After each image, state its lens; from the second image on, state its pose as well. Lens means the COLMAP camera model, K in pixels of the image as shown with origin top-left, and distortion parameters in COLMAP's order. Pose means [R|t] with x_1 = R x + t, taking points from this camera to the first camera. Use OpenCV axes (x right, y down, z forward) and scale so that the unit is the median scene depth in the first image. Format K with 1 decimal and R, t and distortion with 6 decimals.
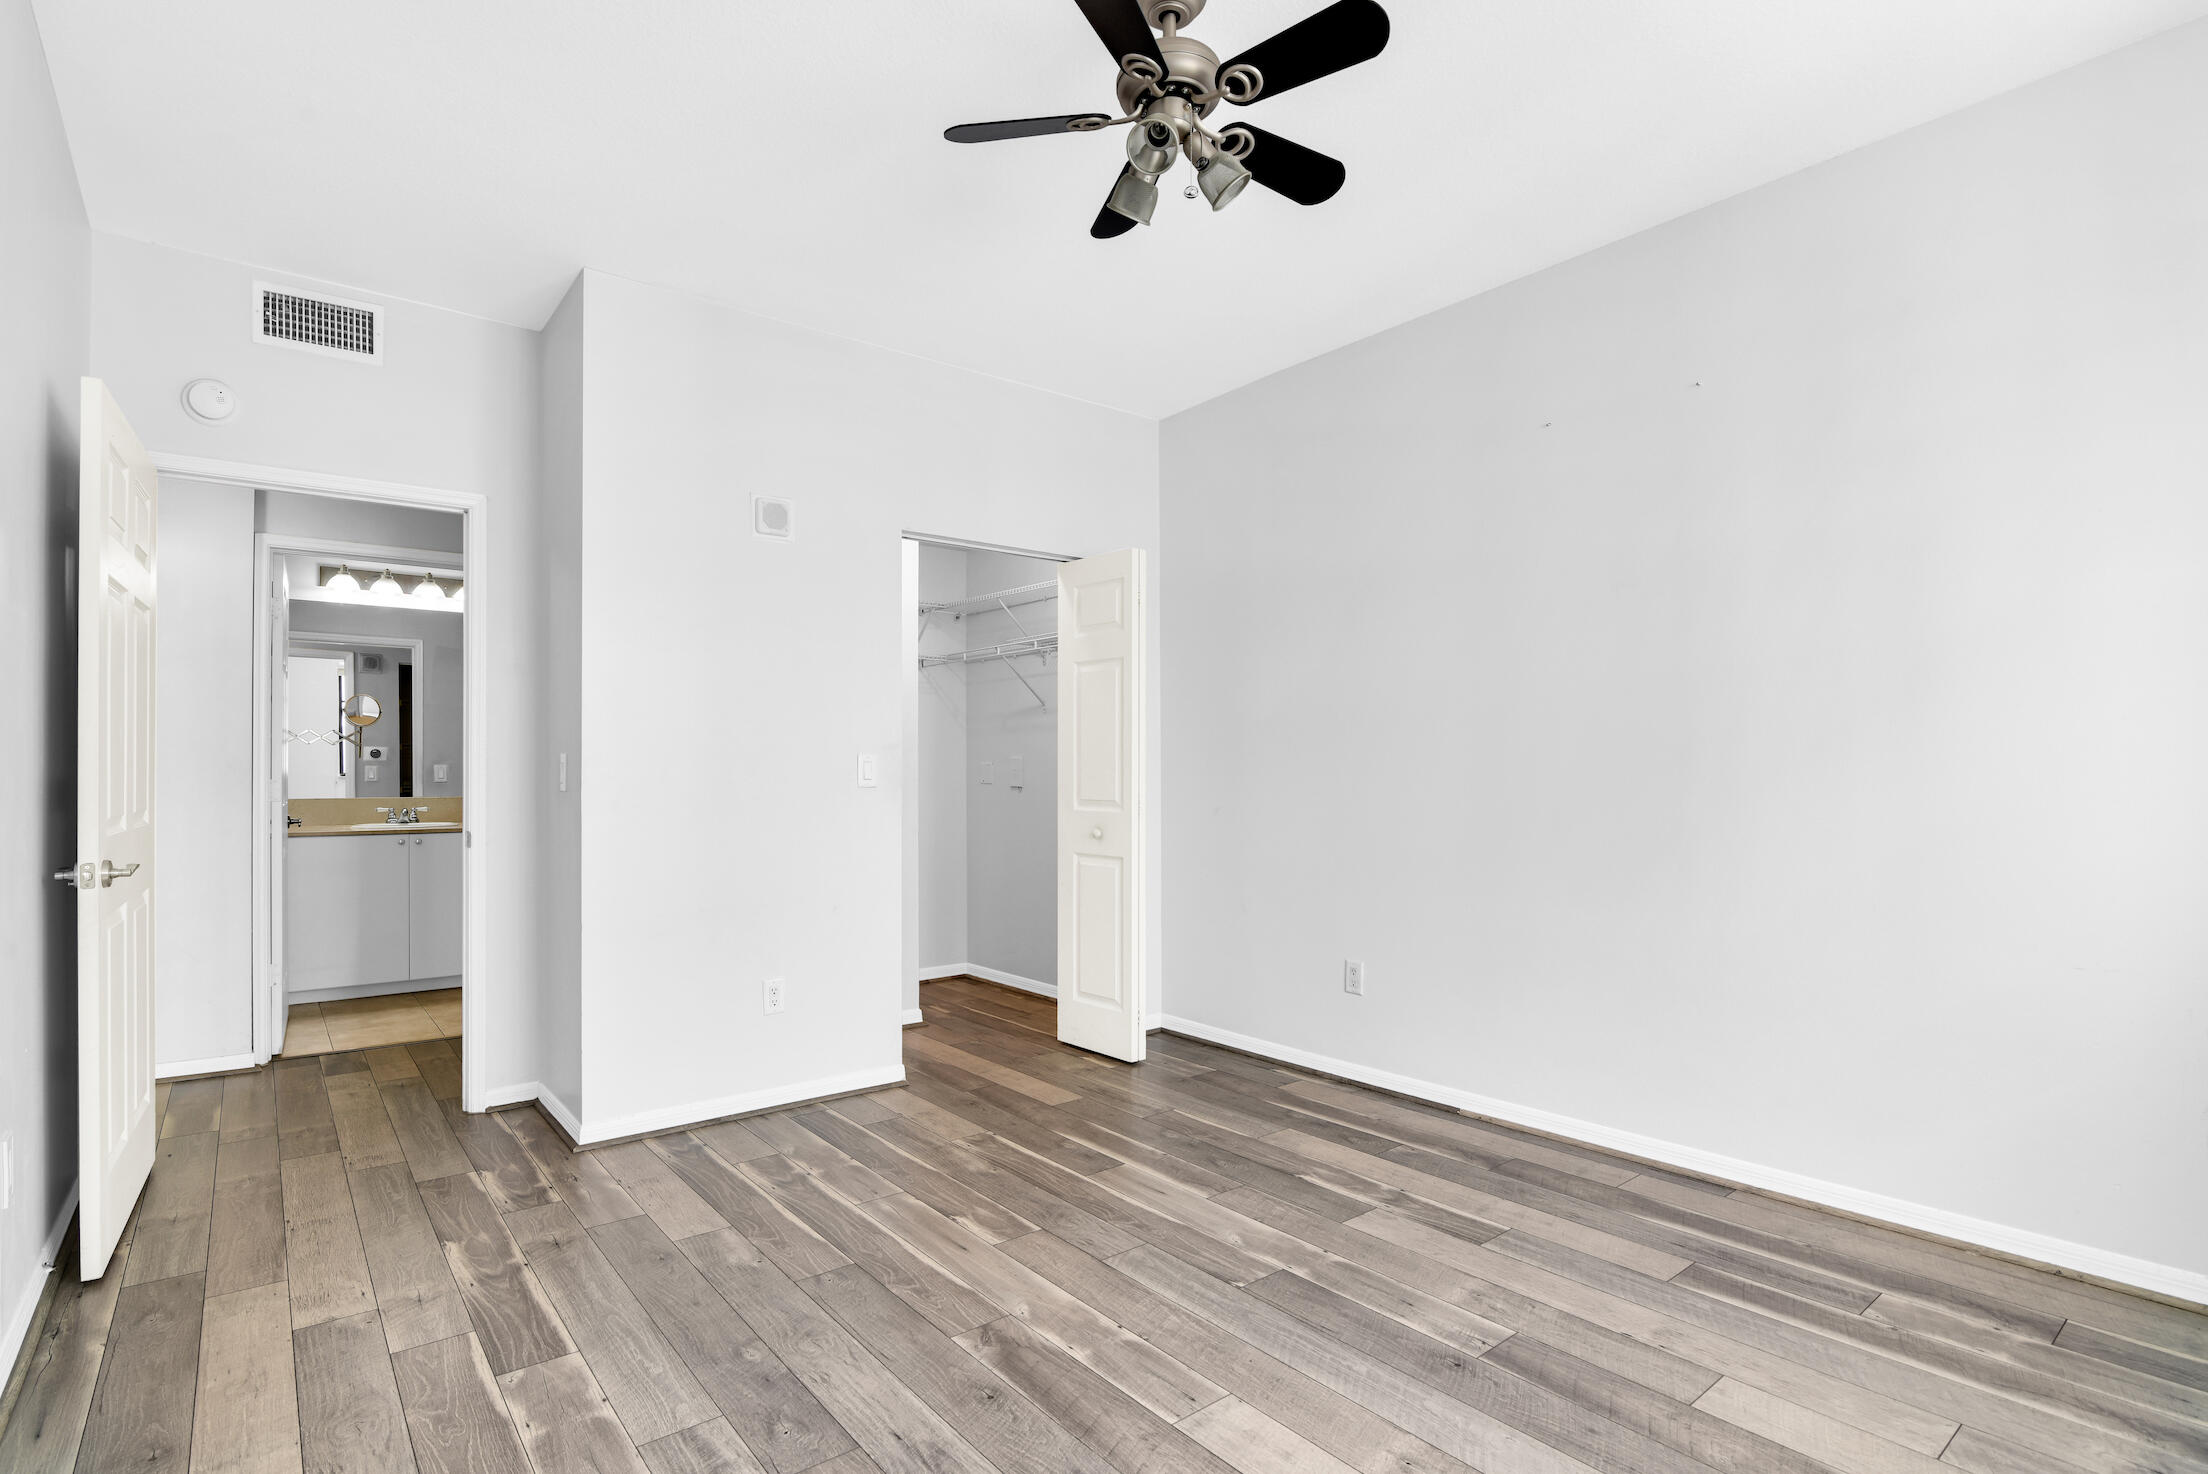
lens RADIAL K [[1053.1, 0, 1098.7], [0, 1053.1, 752.0], [0, 0, 1]] dist [0.000036, -0.000018]
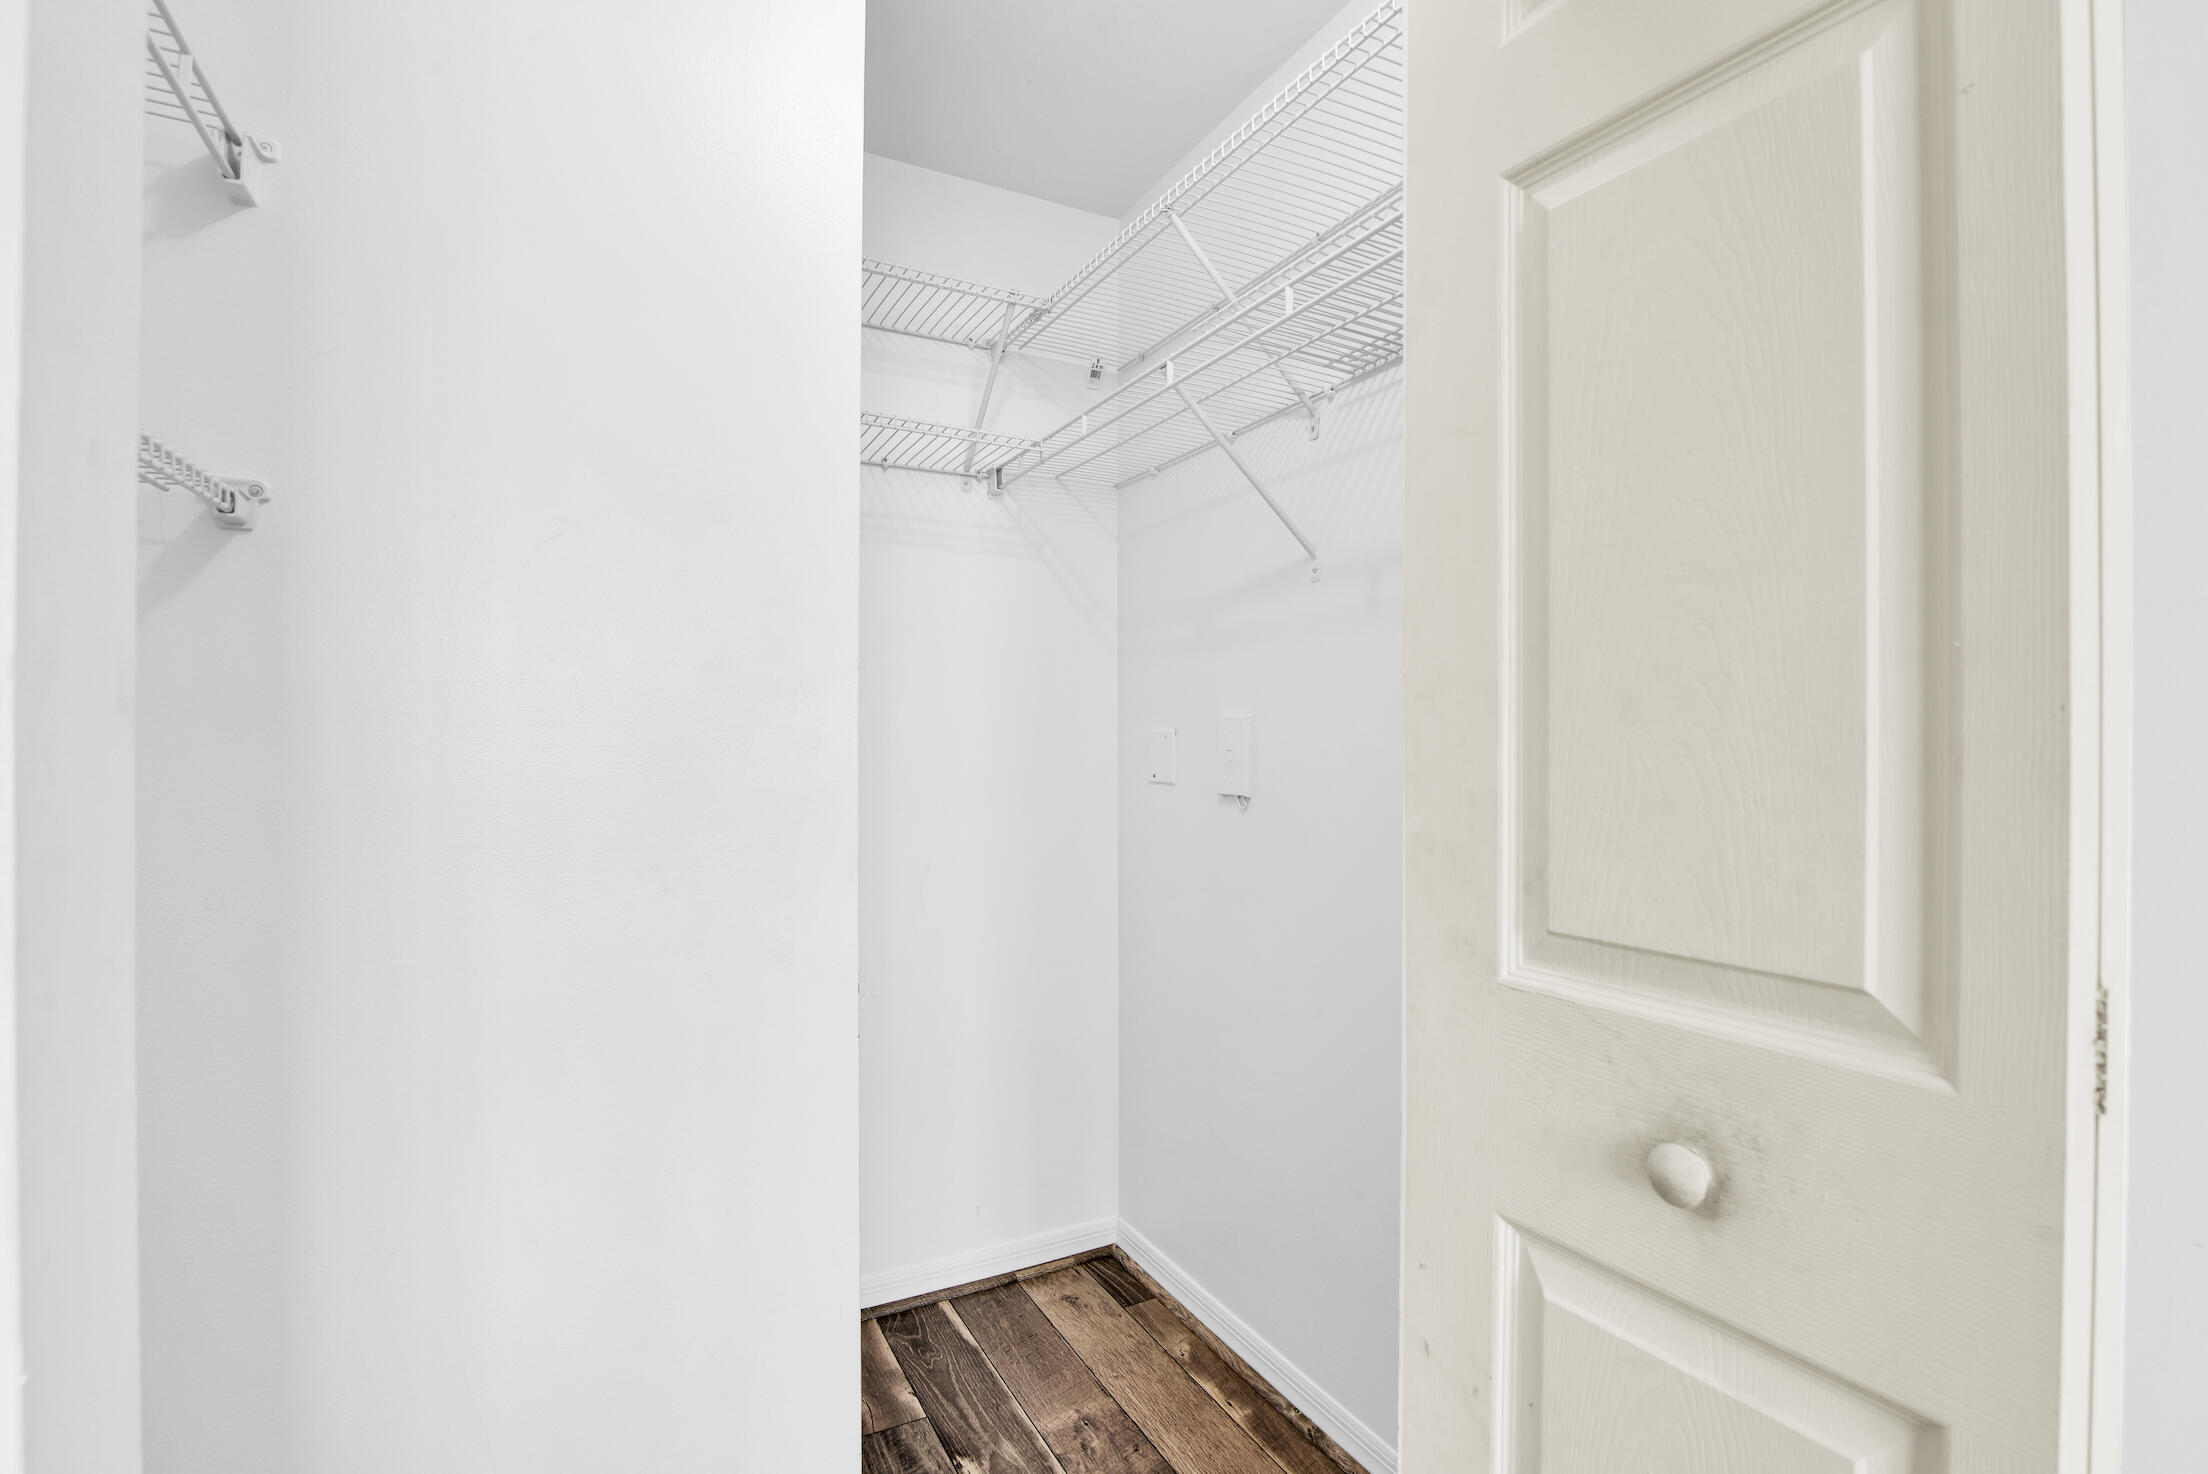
lens RADIAL K [[1053.1, 0, 1112.2], [0, 1053.1, 735.5], [0, 0, 1]] dist [0.000036, -0.000018]
pose [[0.974616, -0.000788, -0.223881, -0.048517], [0.003700, 0.999914, 0.012586, 0.009846], [0.223851, -0.013095, 0.974535, 0.809727]]
